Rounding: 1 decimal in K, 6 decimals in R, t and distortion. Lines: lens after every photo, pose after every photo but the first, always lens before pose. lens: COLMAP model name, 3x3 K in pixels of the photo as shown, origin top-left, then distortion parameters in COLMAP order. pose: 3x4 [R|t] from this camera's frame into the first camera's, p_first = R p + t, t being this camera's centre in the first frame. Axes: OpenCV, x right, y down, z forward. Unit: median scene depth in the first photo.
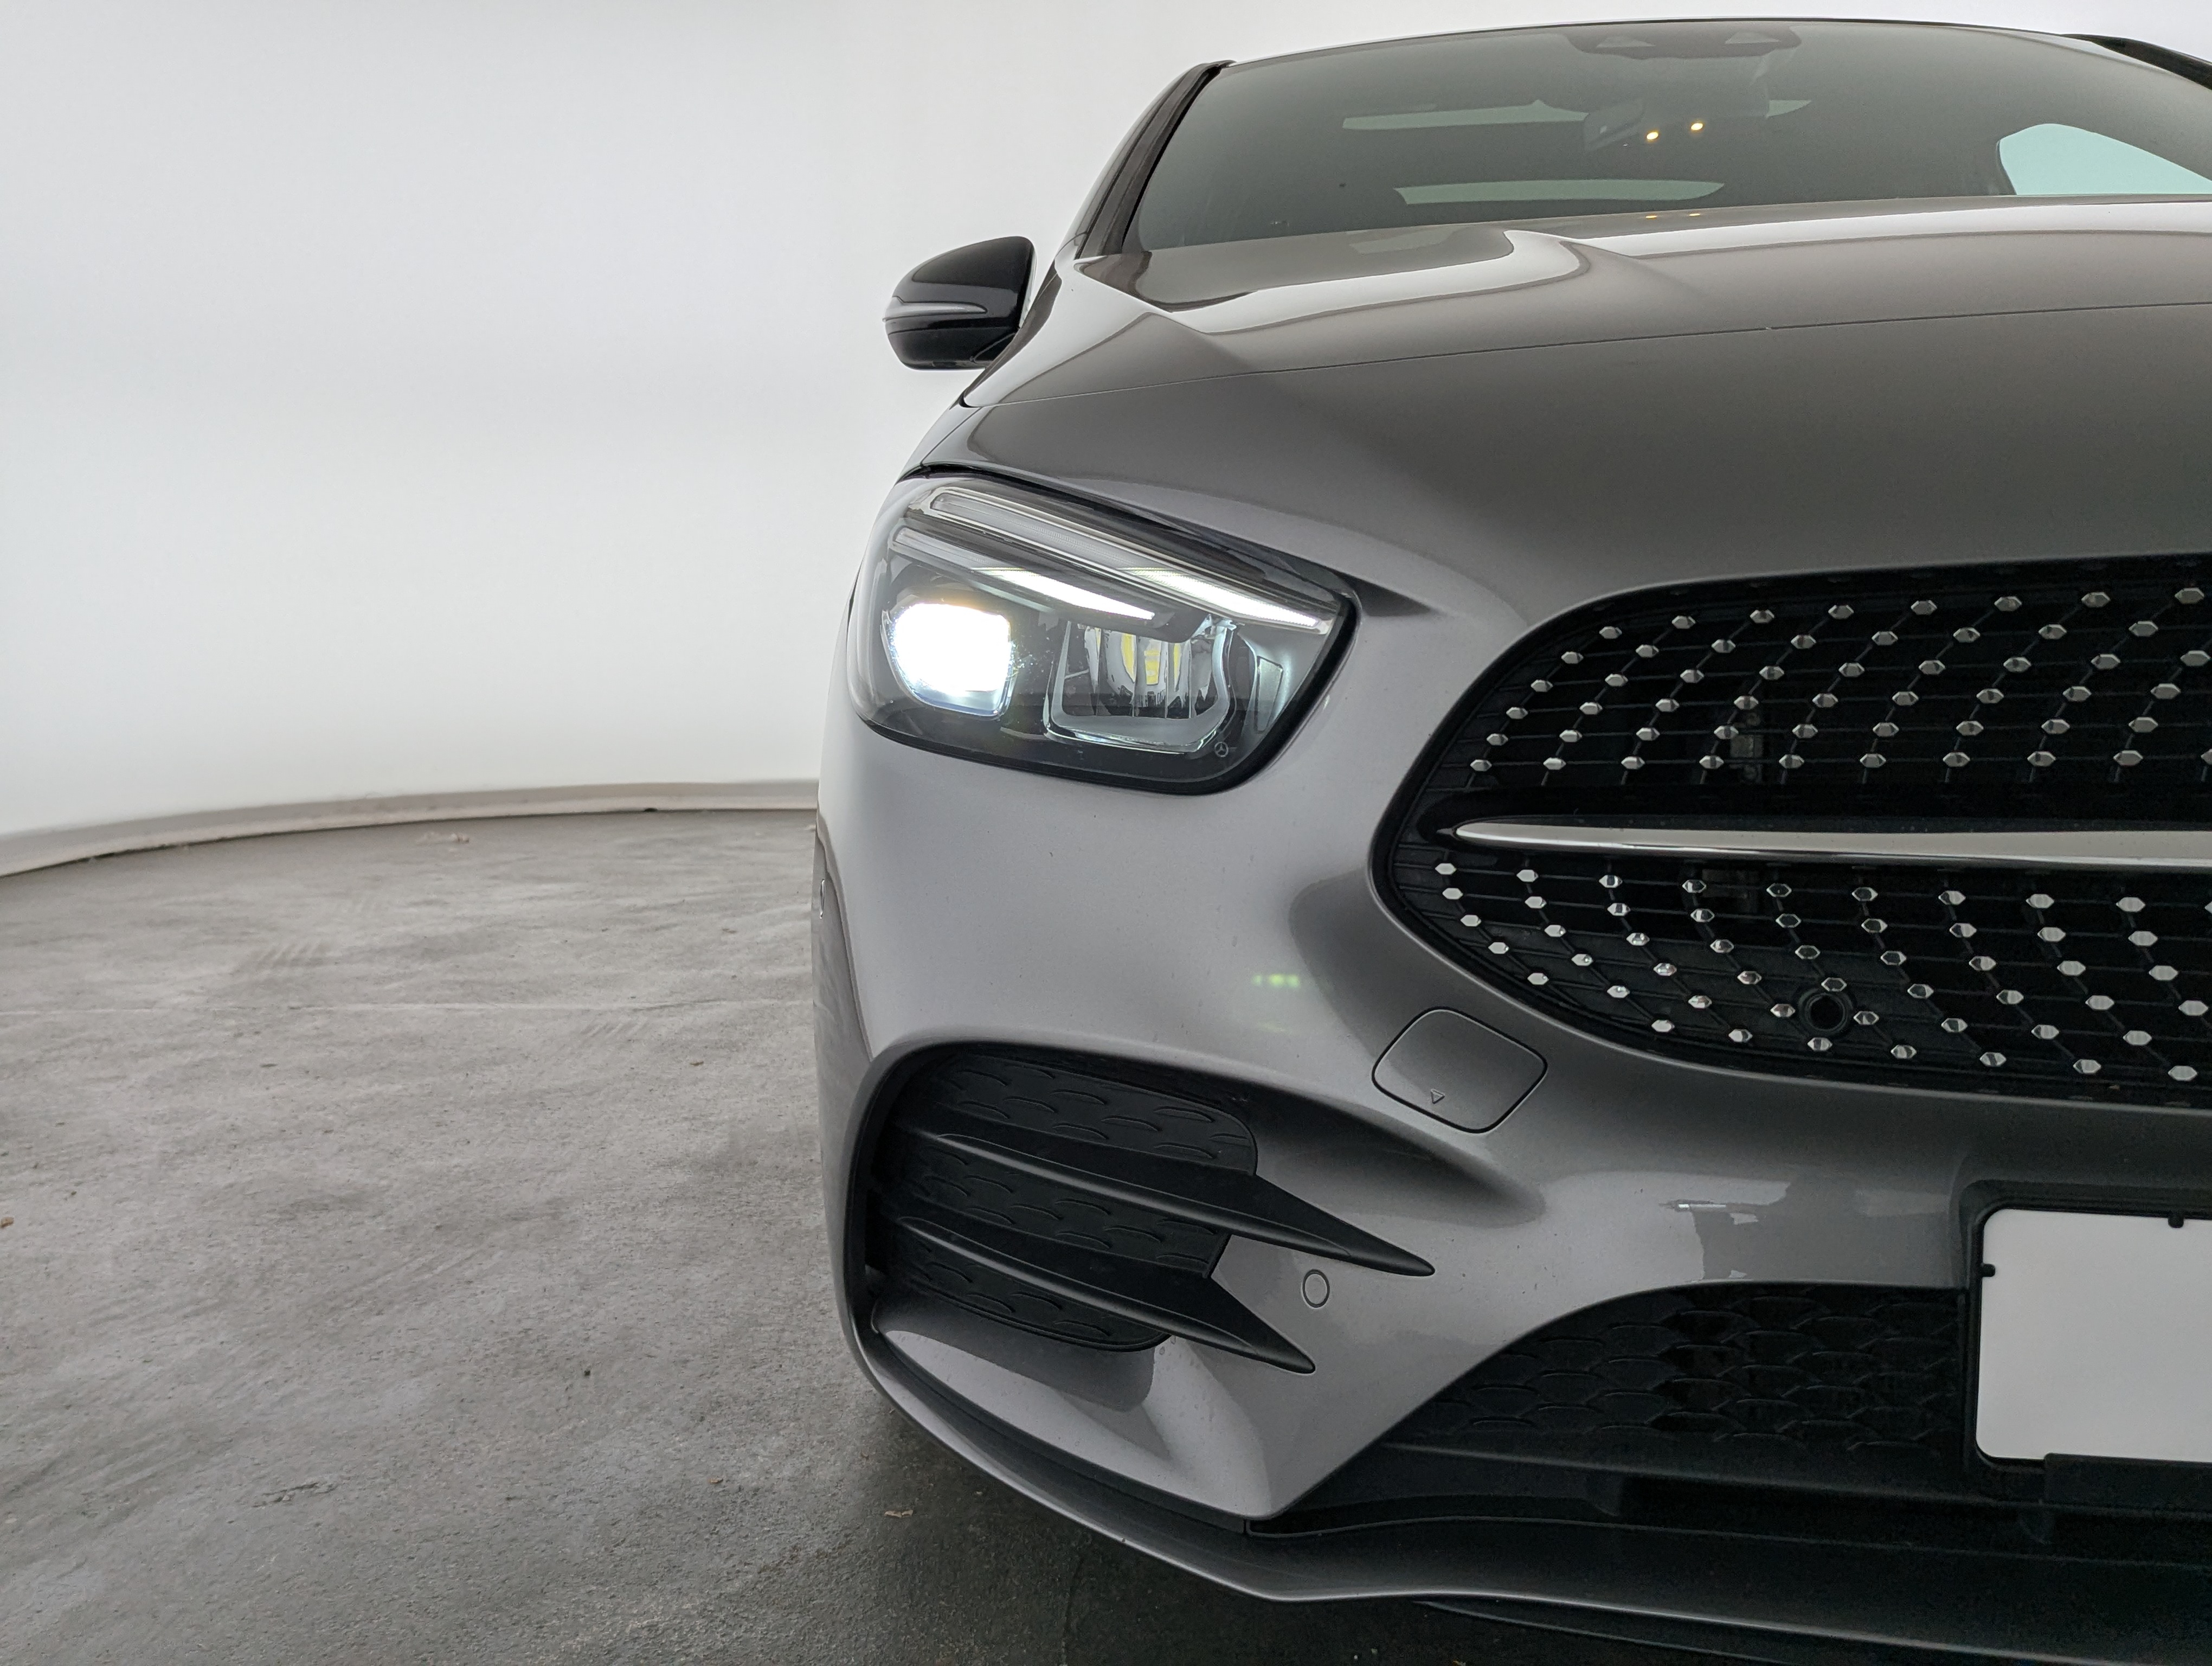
lens RADIAL K [[2030.2, 0, 1120.2], [0, 2030.2, 830.3], [0, 0, 1]] dist [0.027186, 0.000000]
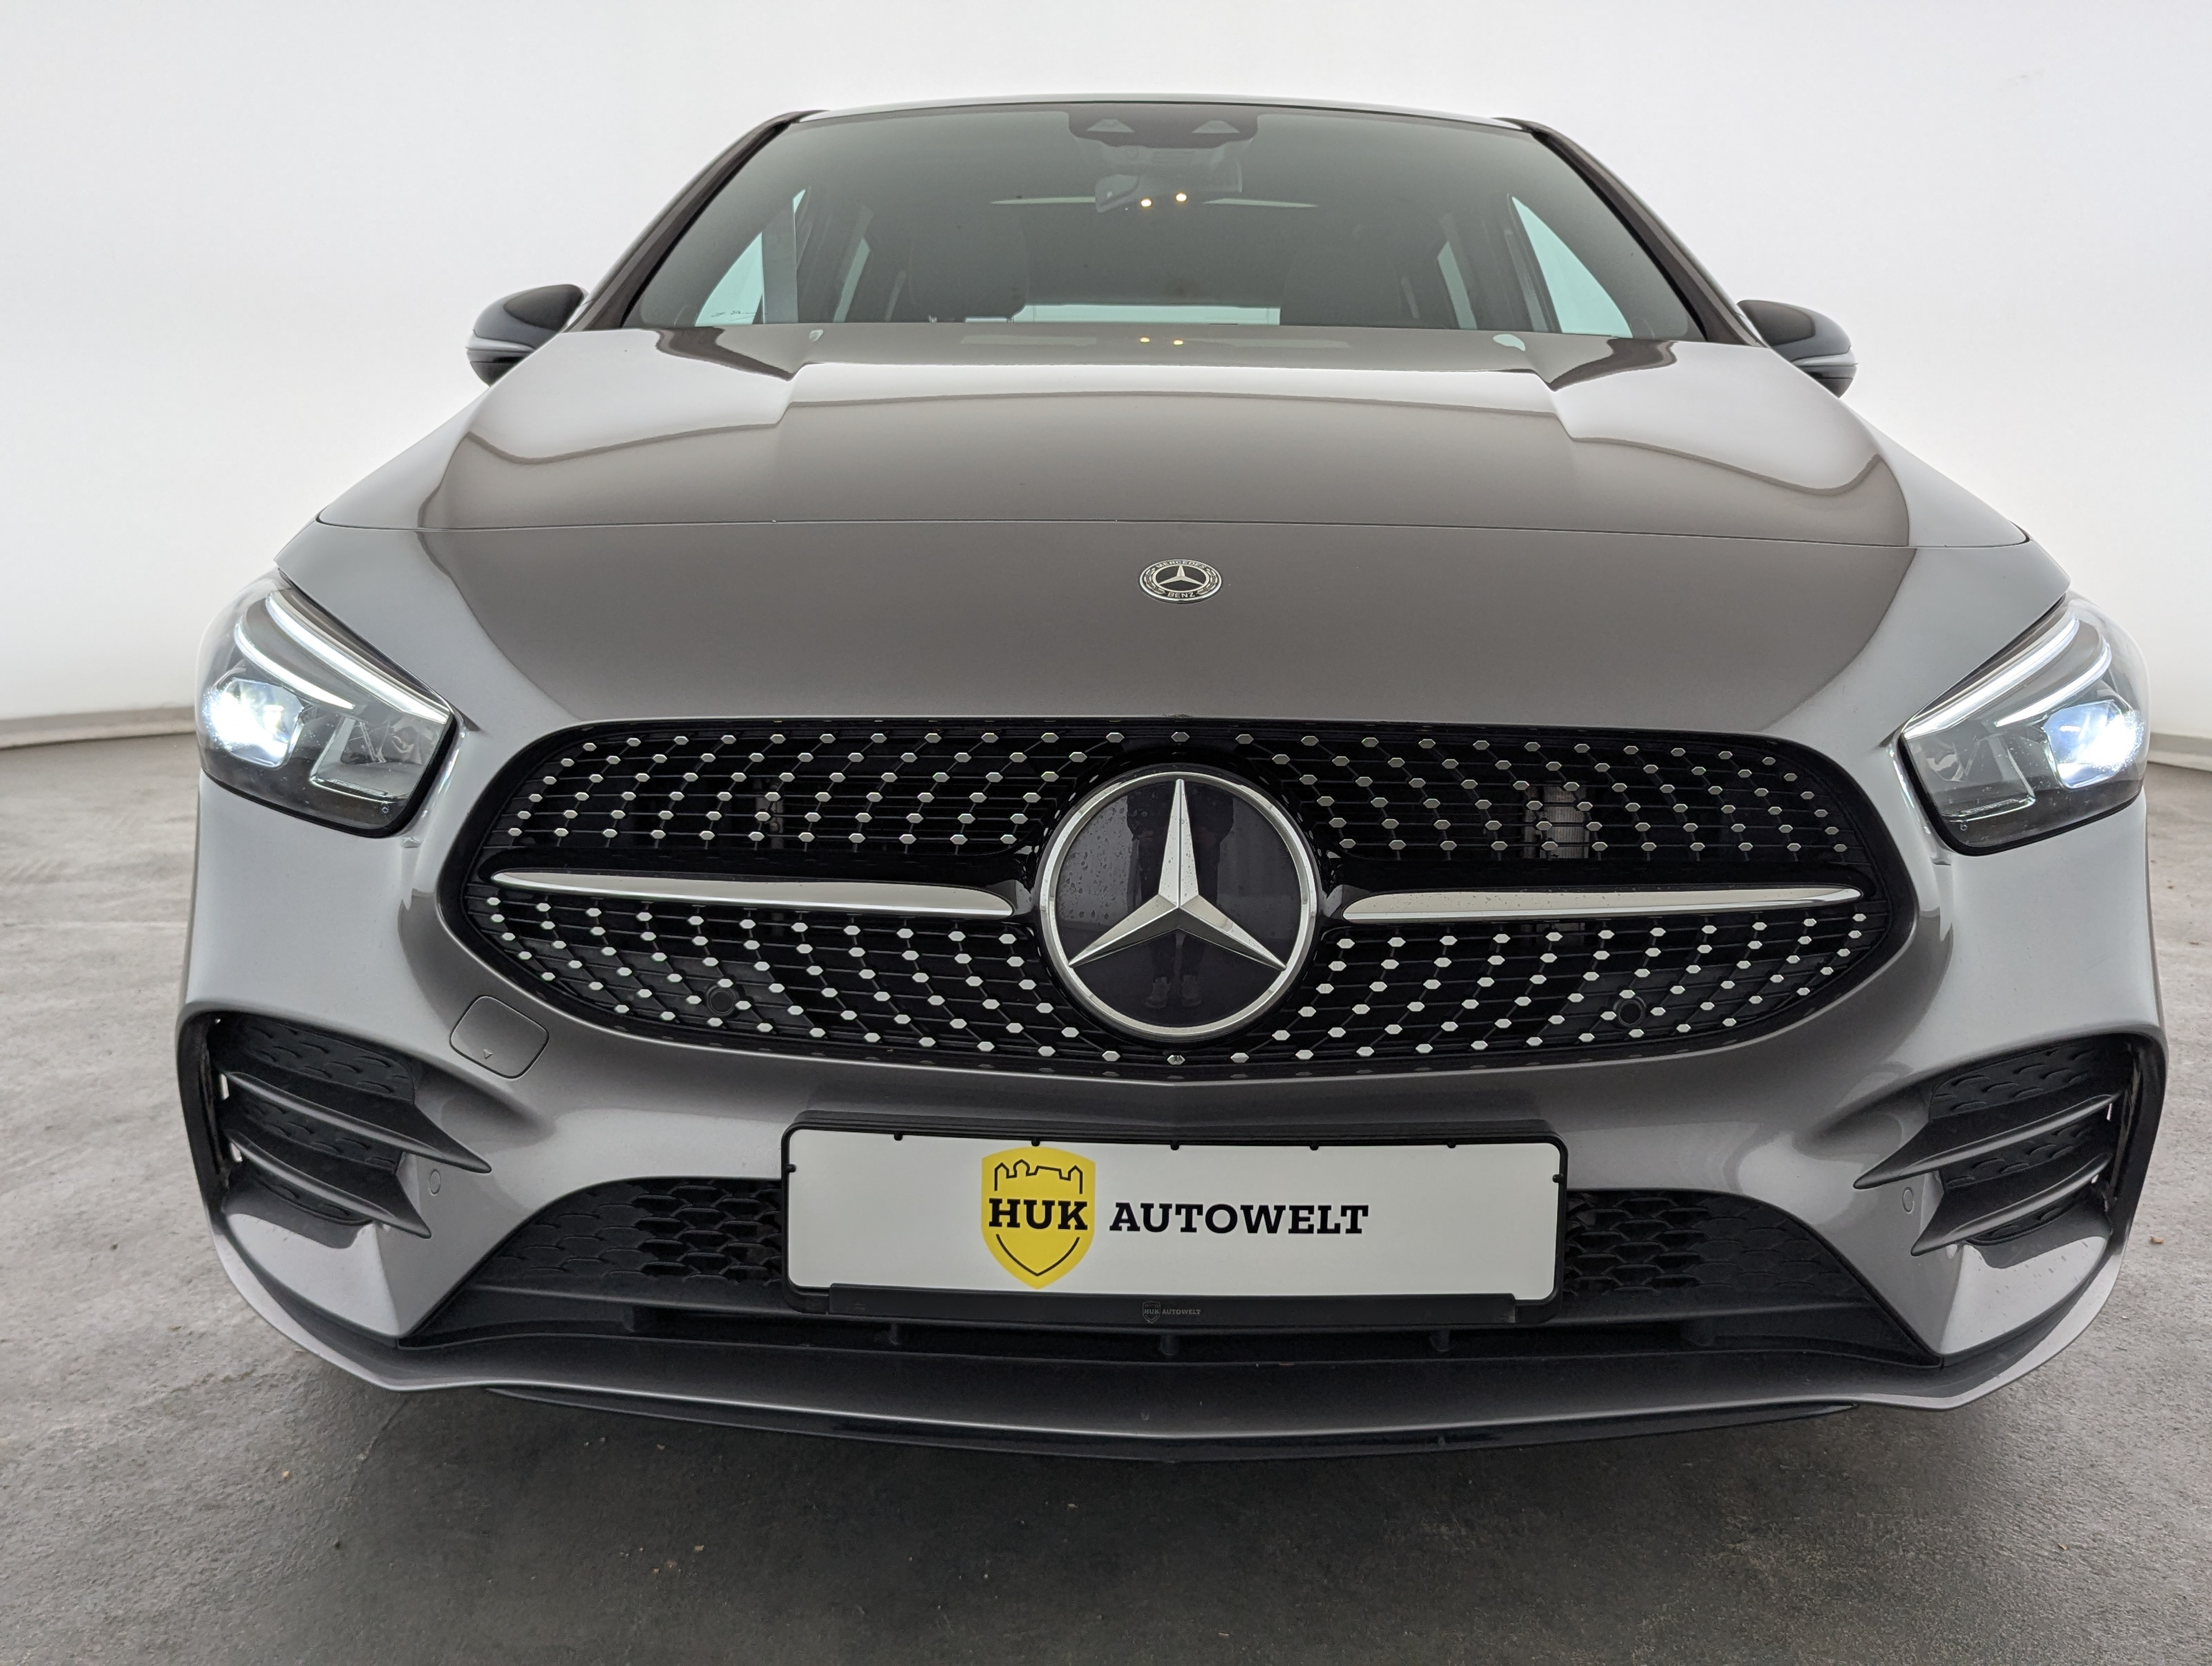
lens RADIAL K [[2030.2, 0, 1162.0], [0, 2030.2, 820.7], [0, 0, 1]] dist [0.027186, 0.000000]
pose [[0.998212, 0.010192, 0.058892, 0.278477], [-0.013131, 0.998677, 0.049719, -0.059777], [-0.058308, -0.050404, 0.997025, -0.252370]]
